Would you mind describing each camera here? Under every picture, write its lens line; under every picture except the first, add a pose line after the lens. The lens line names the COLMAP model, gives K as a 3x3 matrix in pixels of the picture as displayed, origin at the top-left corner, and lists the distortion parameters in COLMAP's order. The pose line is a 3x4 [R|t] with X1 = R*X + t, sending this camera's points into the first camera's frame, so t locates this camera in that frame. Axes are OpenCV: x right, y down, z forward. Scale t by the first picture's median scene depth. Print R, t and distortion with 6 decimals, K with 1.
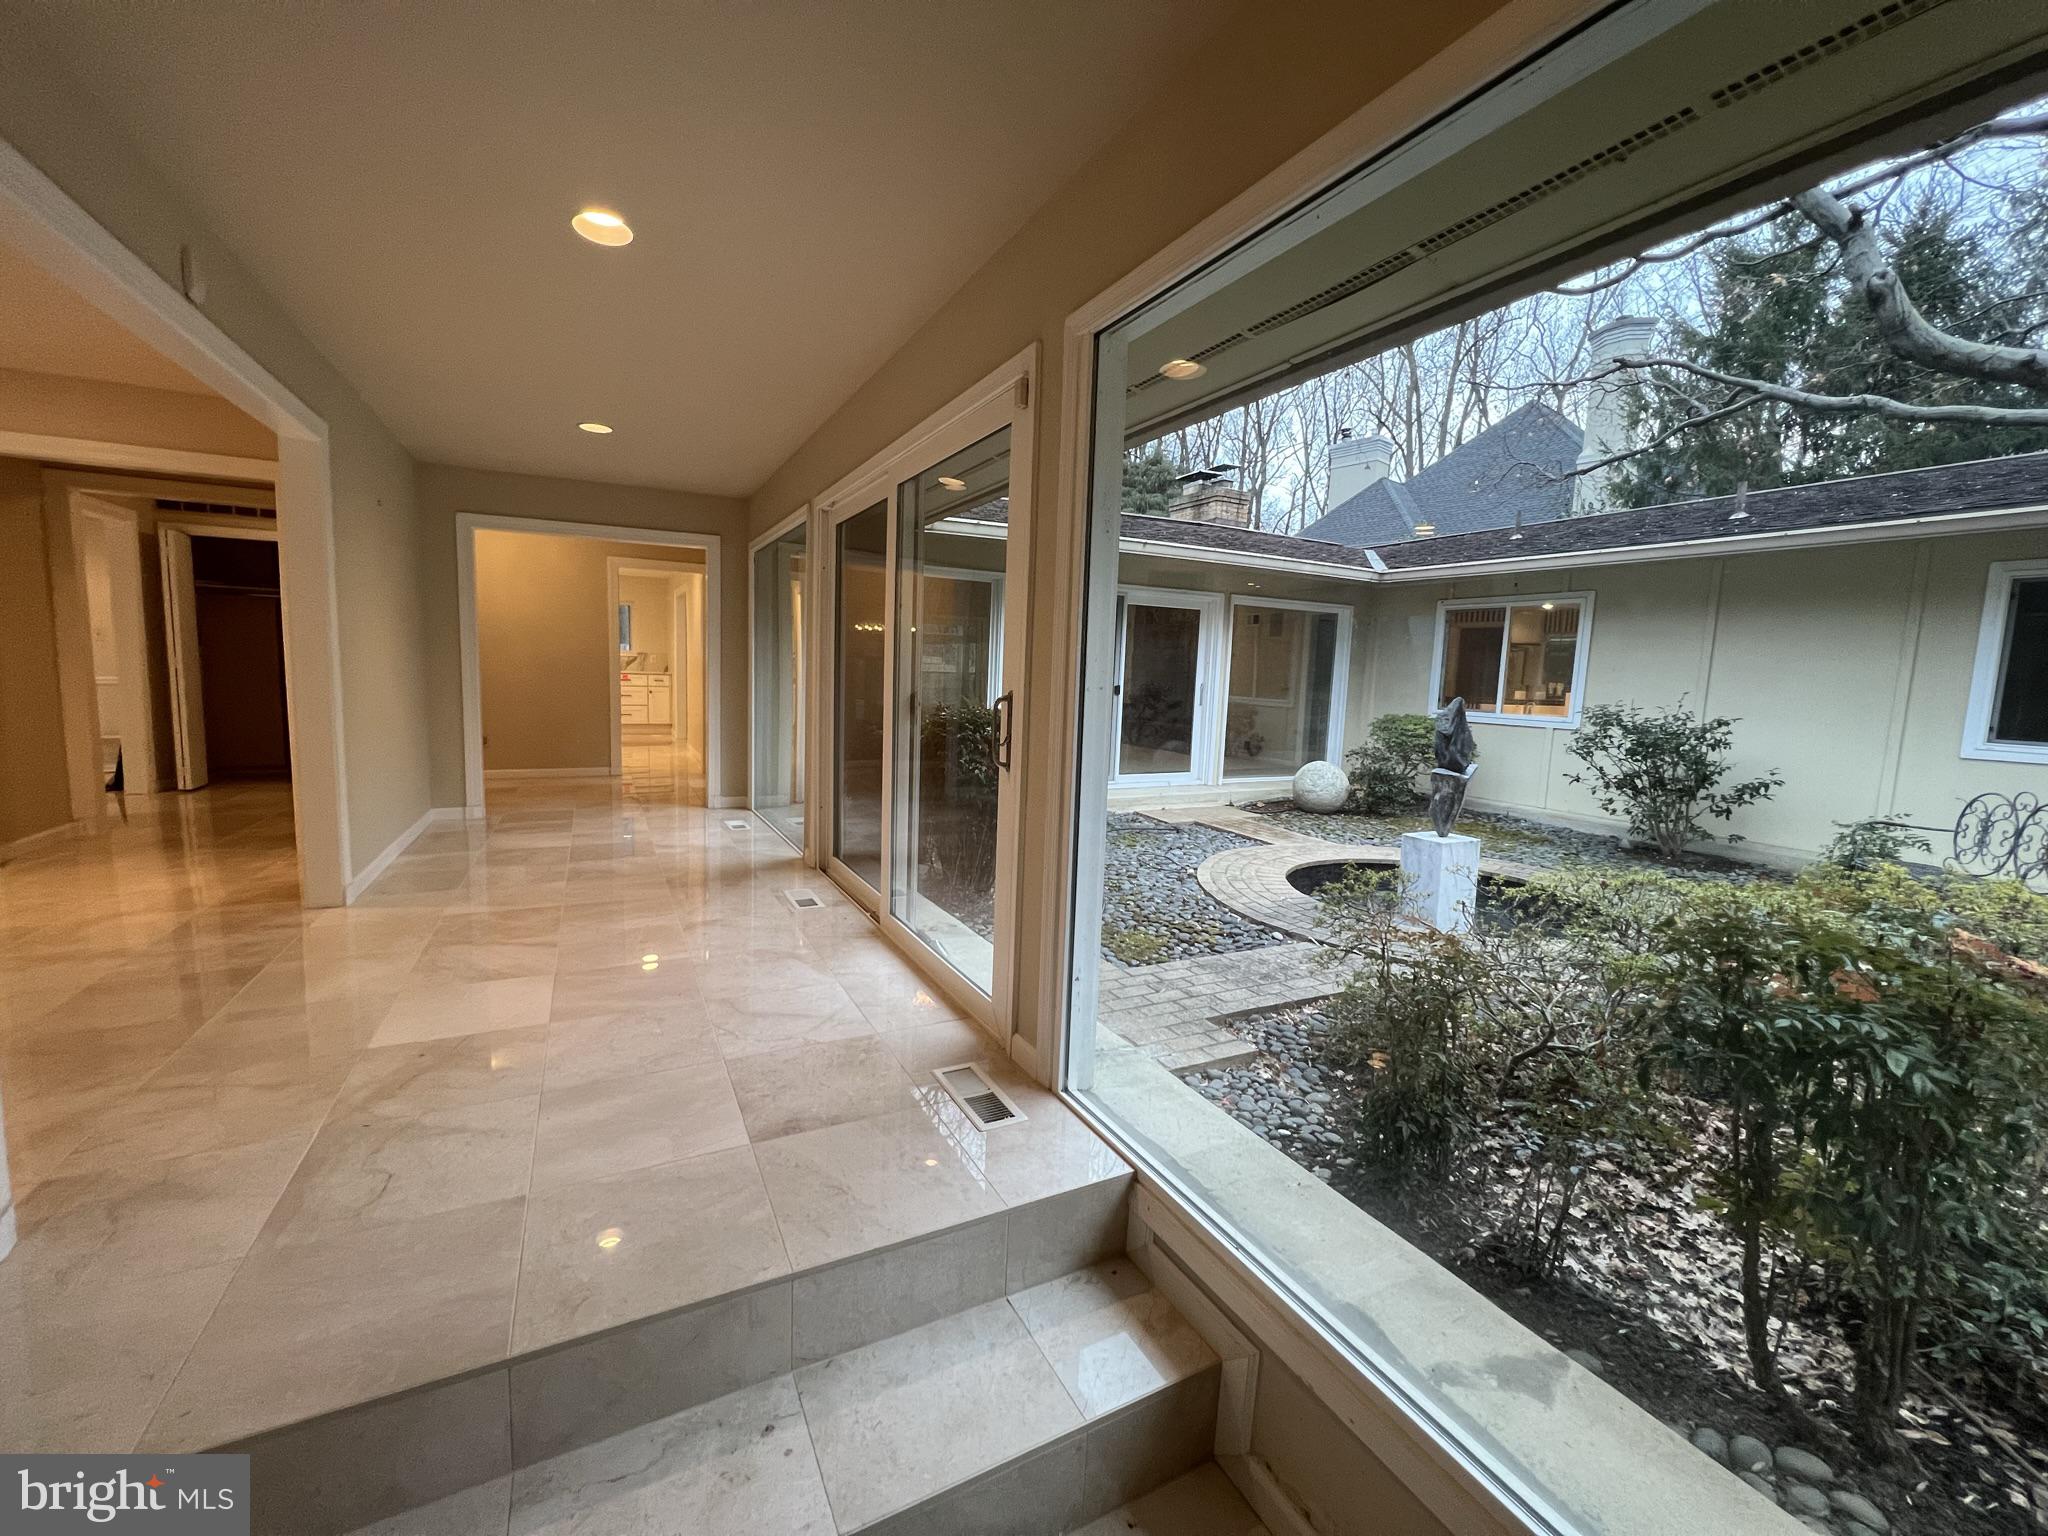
lens RADIAL K [[819.3, 0, 1026.1], [0, 819.3, 766.2], [0, 0, 1]] dist [-0.003940, 0.000678]
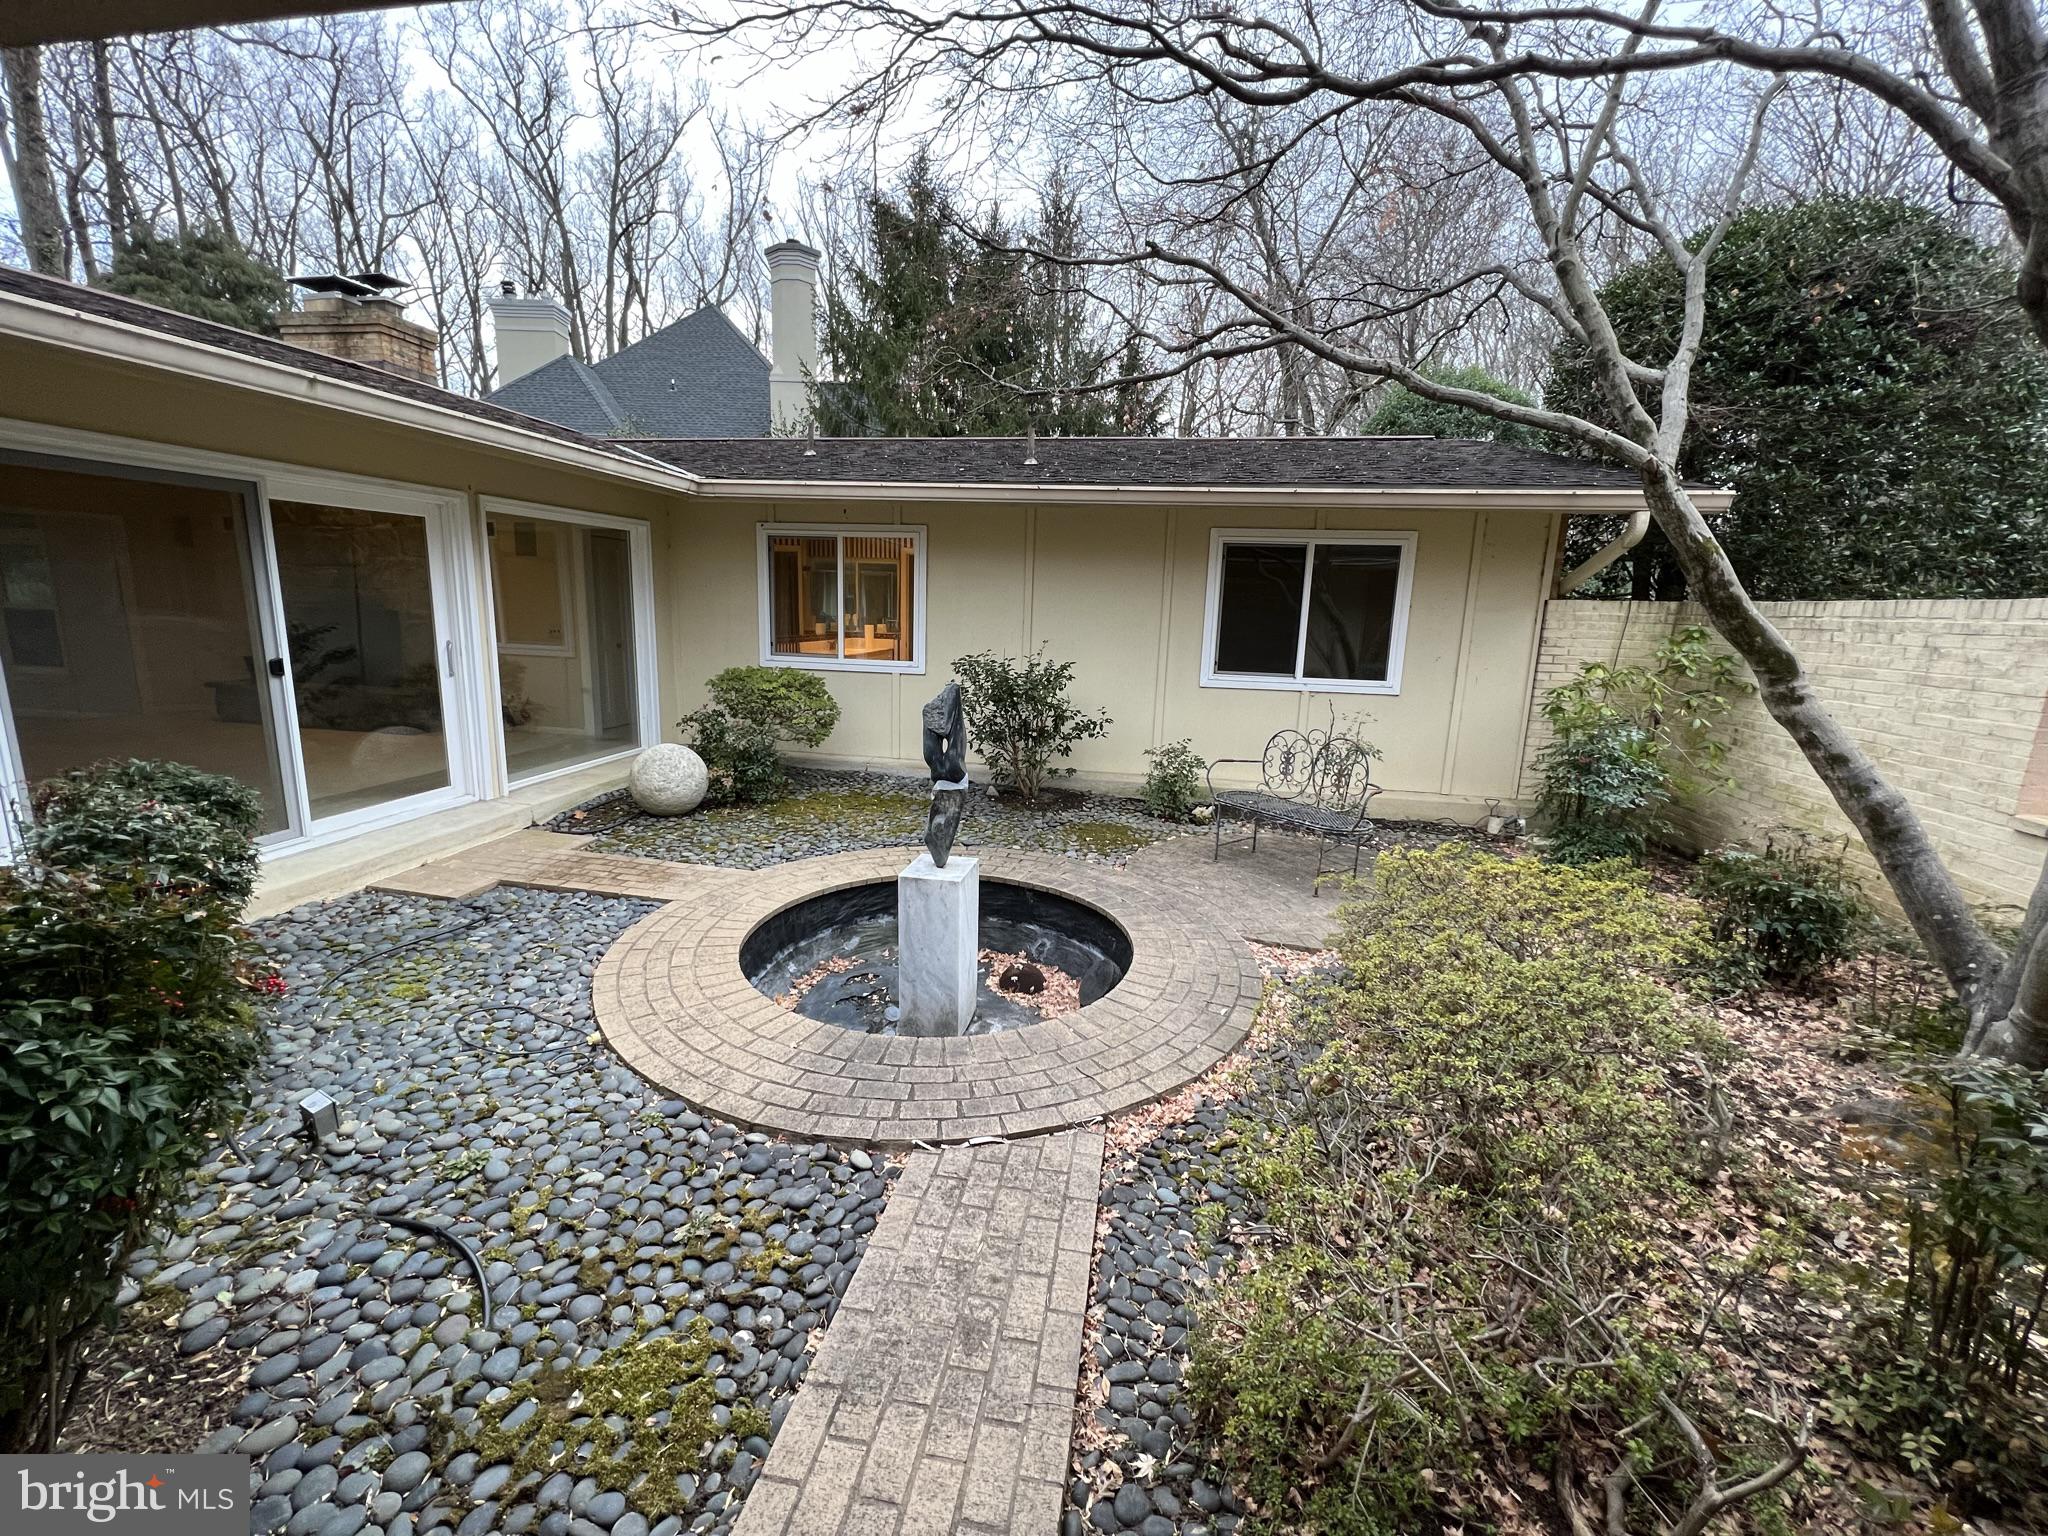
lens RADIAL K [[819.3, 0, 1023.8], [0, 819.3, 760.9], [0, 0, 1]] dist [-0.003940, 0.000678]
pose [[0.614077, -0.163997, 0.772020, -0.007410], [0.079539, 0.986053, 0.146196, -0.072599], [-0.785228, -0.028370, 0.618556, 0.303212]]
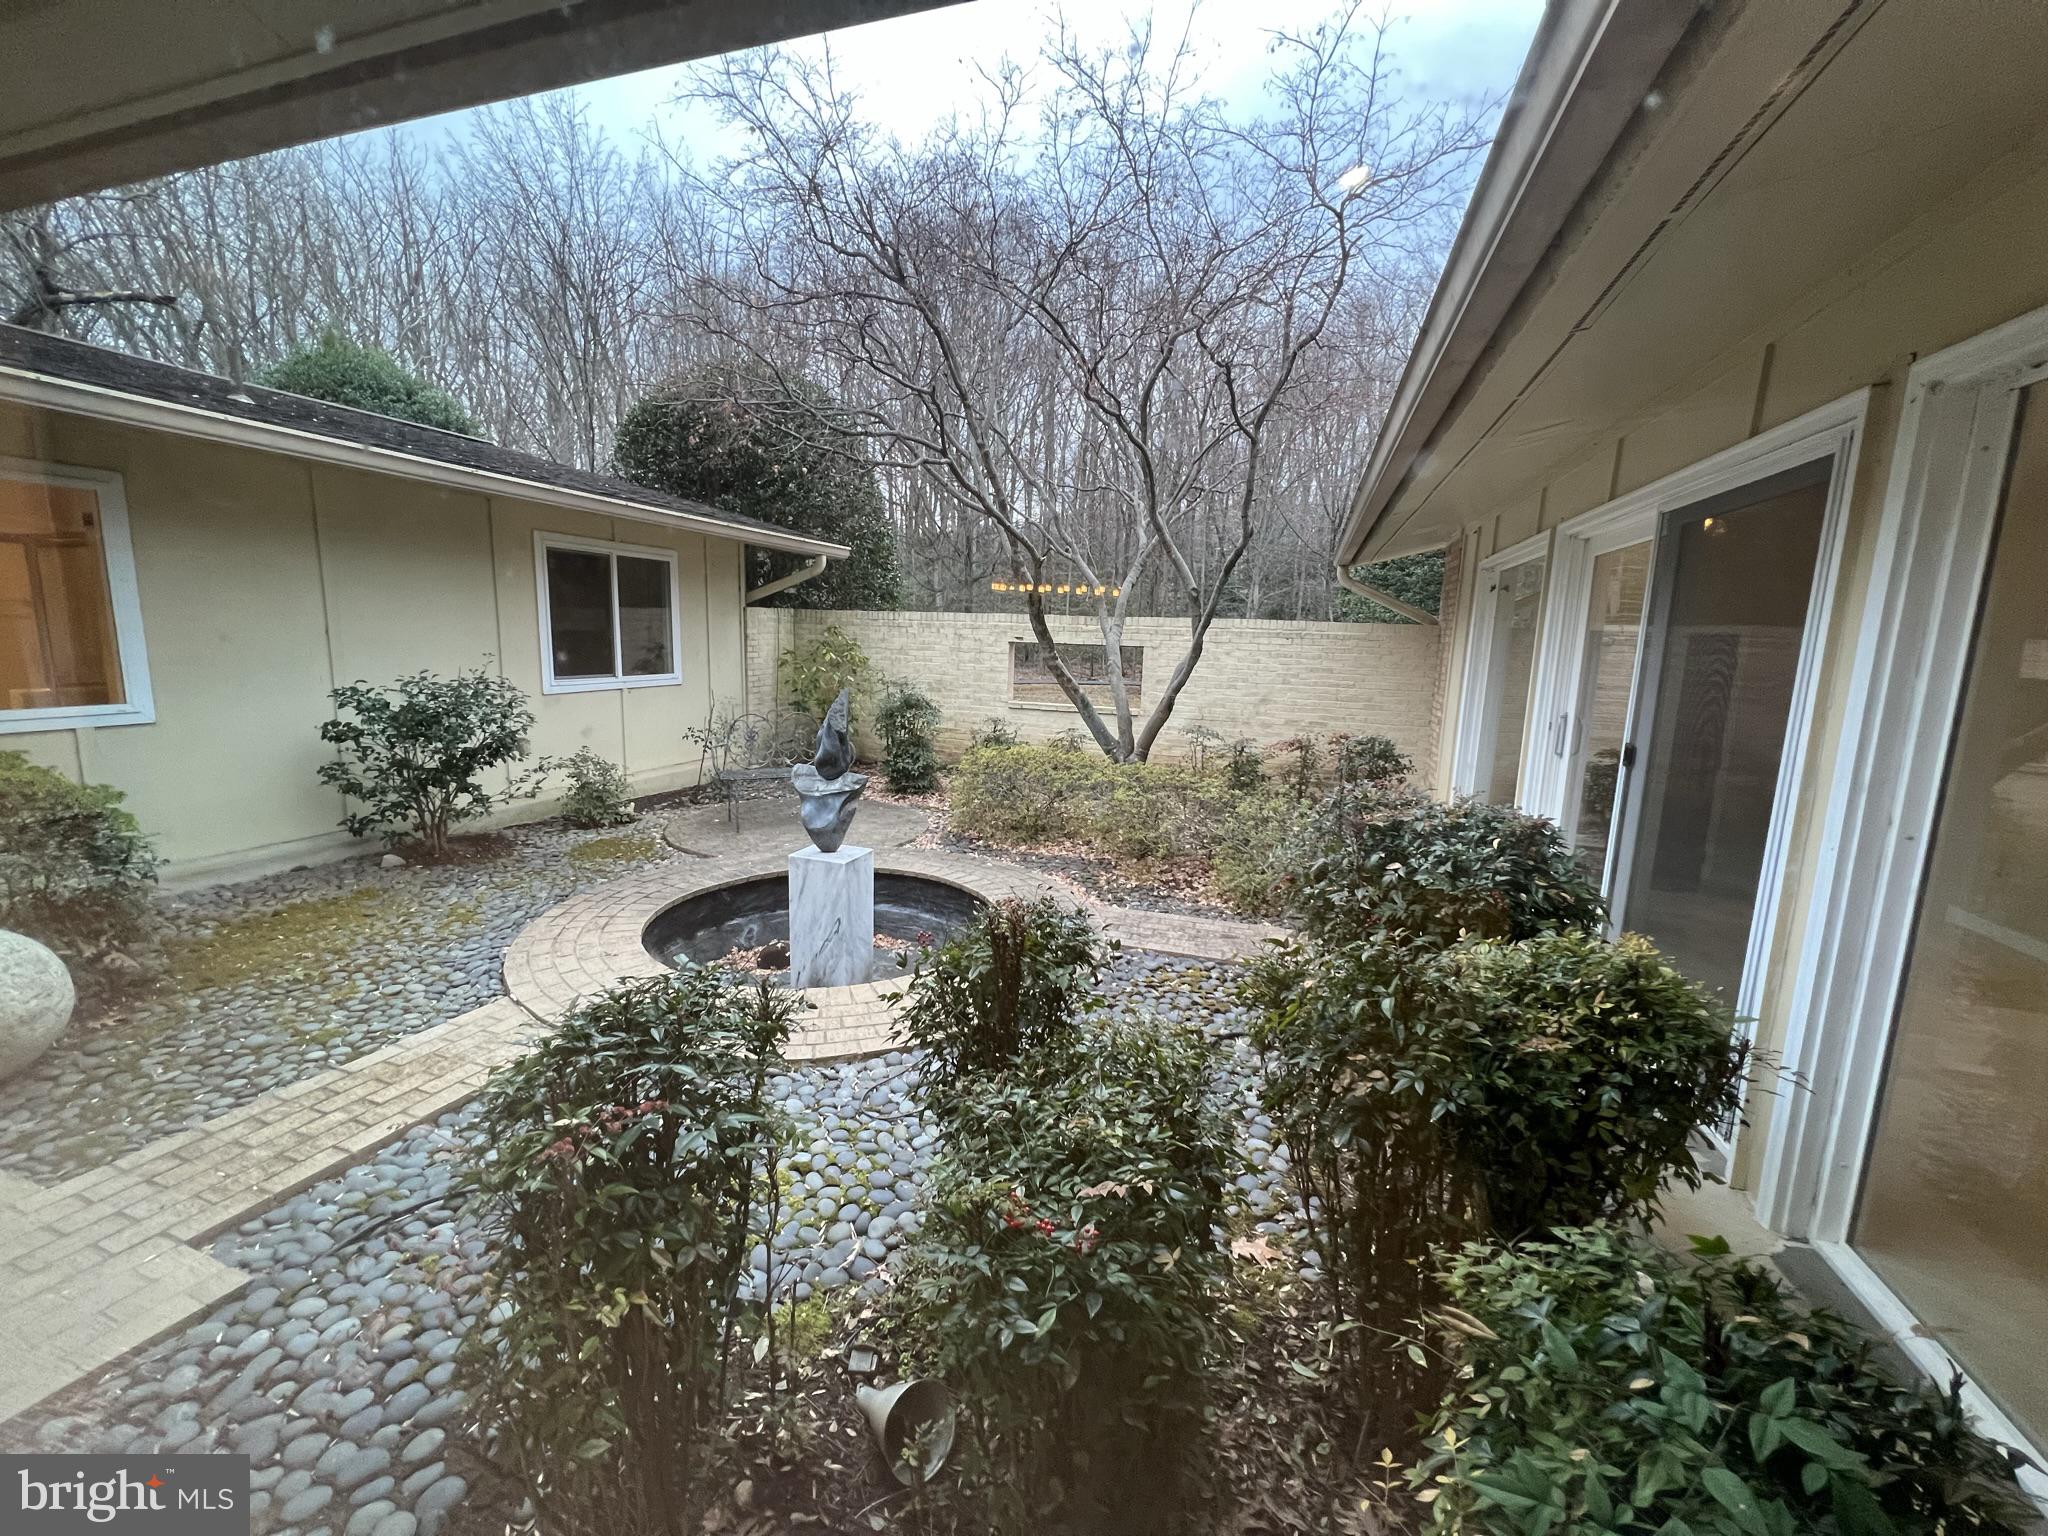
lens RADIAL K [[819.3, 0, 1018.4], [0, 819.3, 760.3], [0, 0, 1]] dist [-0.003940, 0.000678]
pose [[-0.684641, -0.166357, 0.709642, -0.146938], [0.029890, 0.966379, 0.255380, -0.143468], [-0.728268, 0.196055, -0.656650, 0.918153]]
